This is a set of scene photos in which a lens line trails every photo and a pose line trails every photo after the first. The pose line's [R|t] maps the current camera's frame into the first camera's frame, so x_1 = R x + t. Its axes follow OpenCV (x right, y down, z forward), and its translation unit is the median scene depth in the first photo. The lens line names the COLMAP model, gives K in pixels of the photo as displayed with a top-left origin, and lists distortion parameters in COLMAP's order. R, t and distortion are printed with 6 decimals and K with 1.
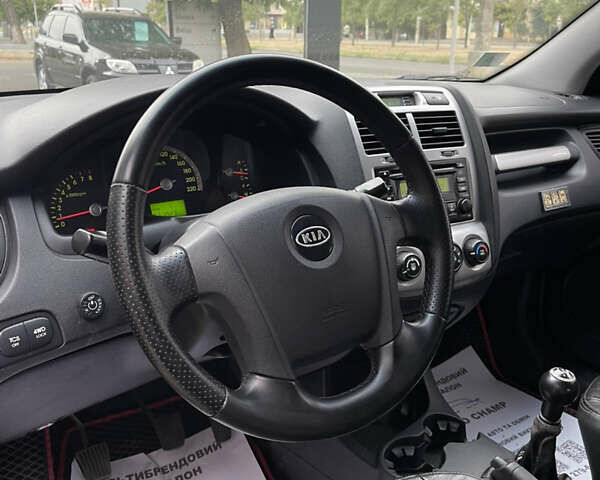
lens RADIAL K [[603.8, 0, 299.3], [0, 603.8, 250.3], [0, 0, 1]] dist [0.022020, 0.000000]
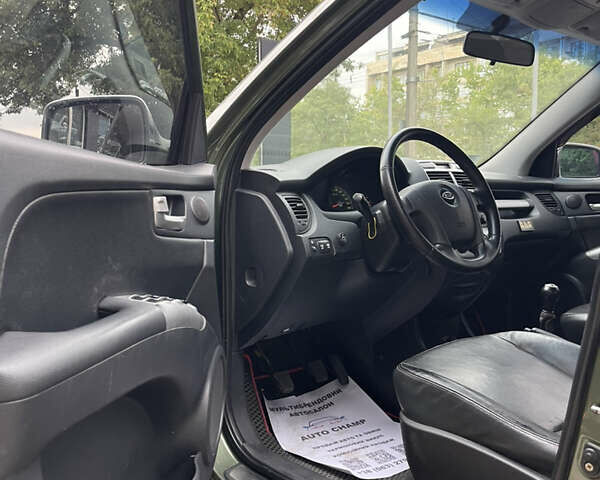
lens RADIAL K [[603.8, 0, 300.3], [0, 603.8, 238.4], [0, 0, 1]] dist [0.022020, 0.000000]
pose [[0.994043, -0.031495, 0.104342, -0.482723], [0.057516, 0.964769, -0.256735, 0.427354], [-0.092581, 0.261207, 0.960833, -0.720190]]
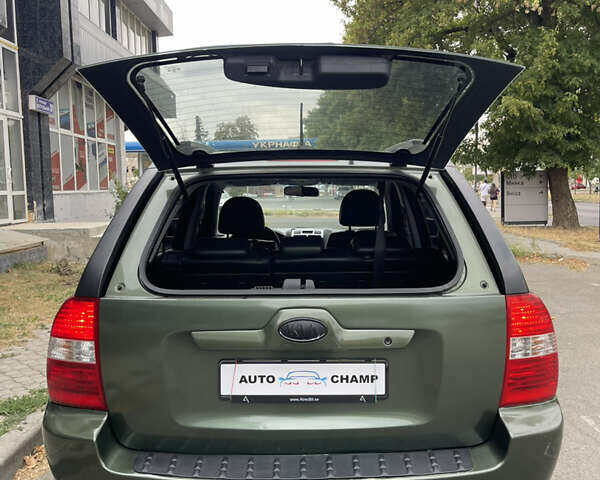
lens RADIAL K [[603.8, 0, 299.8], [0, 603.8, 235.9], [0, 0, 1]] dist [0.022020, 0.000000]
pose [[0.802519, 0.020026, -0.596291, 2.840165], [-0.177124, 0.962375, -0.206062, 0.732301], [0.569729, 0.270986, 0.775871, -2.588063]]
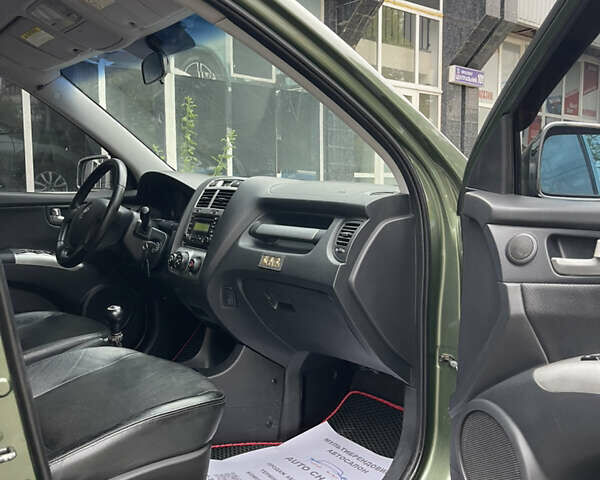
lens RADIAL K [[603.8, 0, 302.1], [0, 603.8, 245.2], [0, 0, 1]] dist [0.022020, 0.000000]
pose [[0.059792, 0.071353, -0.995657, 1.982819], [-0.336737, 0.940416, 0.047172, -0.232995], [0.939698, 0.332454, 0.080257, 1.111622]]
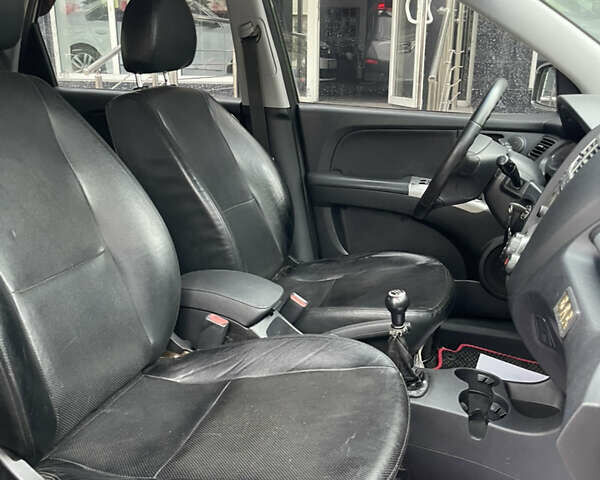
lens RADIAL K [[603.8, 0, 291.9], [0, 603.8, 249.2], [0, 0, 1]] dist [0.022020, 0.000000]
pose [[-0.797735, 0.151709, -0.583612, 1.228693], [-0.223491, 0.824522, 0.519822, -0.488839], [0.560063, 0.545113, -0.623844, 1.416118]]
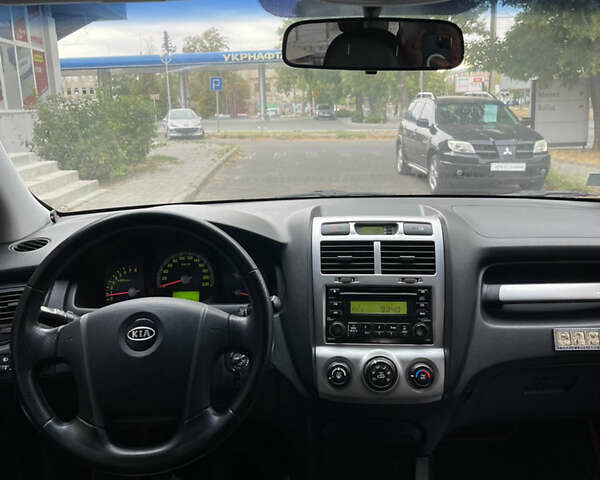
lens RADIAL K [[603.8, 0, 305.7], [0, 603.8, 240.4], [0, 0, 1]] dist [0.022020, 0.000000]
pose [[0.830487, 0.082813, -0.550848, 0.677065], [-0.153020, 0.984760, -0.082656, -0.109404], [0.535608, 0.152936, 0.830503, -0.023220]]
